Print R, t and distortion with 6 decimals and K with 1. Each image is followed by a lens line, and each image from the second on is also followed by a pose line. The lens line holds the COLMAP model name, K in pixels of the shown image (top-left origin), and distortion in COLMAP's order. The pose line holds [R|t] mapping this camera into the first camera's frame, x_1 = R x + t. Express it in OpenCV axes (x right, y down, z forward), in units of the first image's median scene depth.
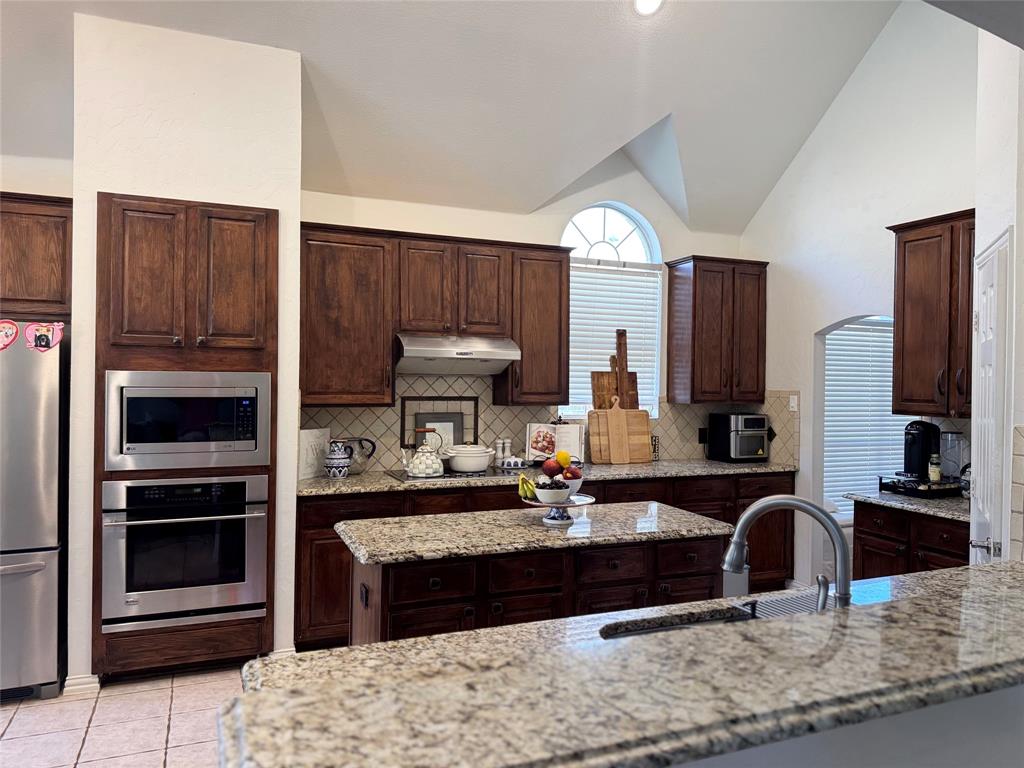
lens RADIAL K [[724.1, 0, 511.4], [0, 724.1, 383.9], [0, 0, 1]] dist [0.008242, -0.004377]
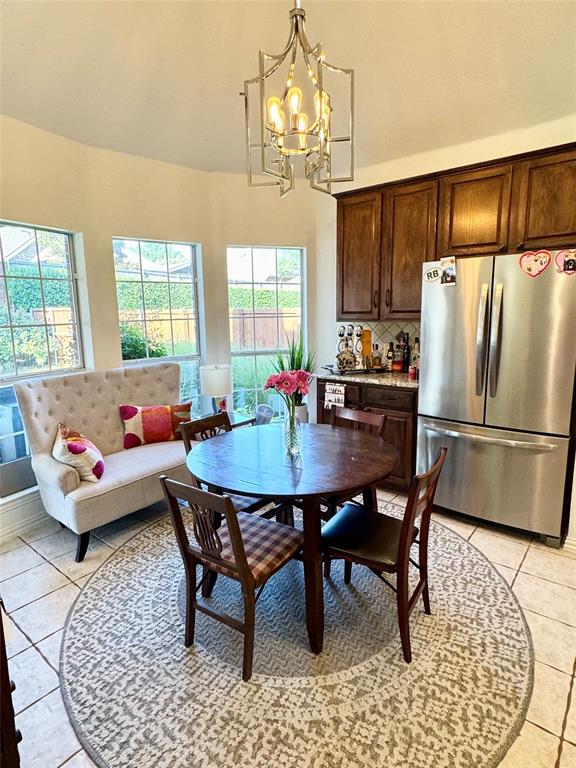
lens RADIAL K [[427.8, 0, 286.6], [0, 427.8, 384.5], [0, 0, 1]] dist [-0.003758, -0.000581]
pose [[0.469519, 0.140517, -0.871669, -0.230758], [0.018991, 0.985419, 0.169084, 0.007058], [0.882718, -0.095942, 0.460004, 0.252347]]
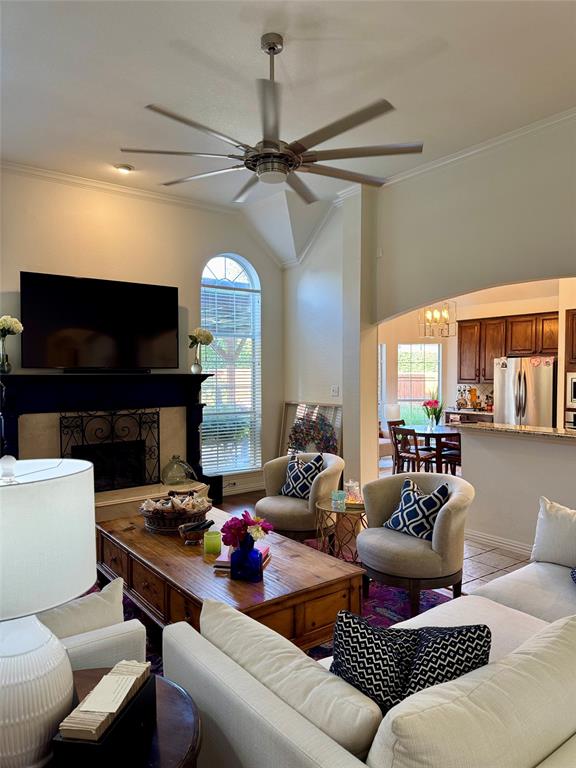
lens RADIAL K [[543.1, 0, 284.7], [0, 543.1, 383.0], [0, 0, 1]] dist [0.008242, -0.004377]
pose [[0.239567, 0.017453, -0.970723, 1.235203], [-0.000596, 0.999841, 0.017829, -0.014532], [0.970880, -0.003692, 0.239539, -0.573900]]
